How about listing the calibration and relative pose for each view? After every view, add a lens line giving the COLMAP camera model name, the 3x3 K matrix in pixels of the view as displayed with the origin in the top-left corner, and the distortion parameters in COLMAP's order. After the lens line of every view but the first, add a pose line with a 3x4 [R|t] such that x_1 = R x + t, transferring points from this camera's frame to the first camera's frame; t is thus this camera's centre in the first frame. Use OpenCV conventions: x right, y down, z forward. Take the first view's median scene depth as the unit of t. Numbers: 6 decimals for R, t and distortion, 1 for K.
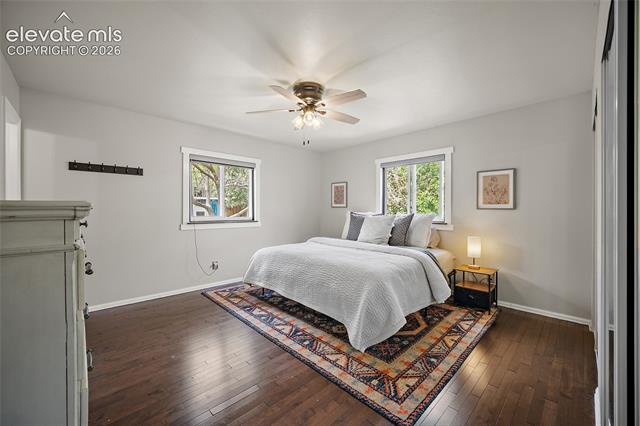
lens RADIAL K [[251.3, 0, 316.0], [0, 251.3, 210.5], [0, 0, 1]] dist [-0.003322, 0.001200]
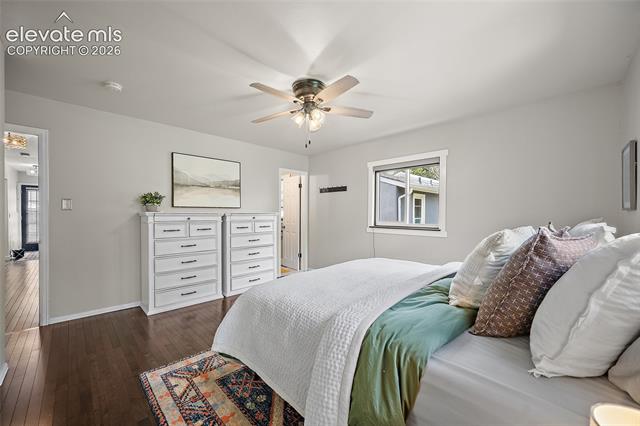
lens RADIAL K [[251.3, 0, 316.1], [0, 251.3, 215.6], [0, 0, 1]] dist [-0.003322, 0.001200]
pose [[0.018892, 0.001251, -0.999821, 0.908977], [-0.007822, 0.999969, 0.001103, 0.000058], [0.999791, 0.007800, 0.018901, 1.006125]]
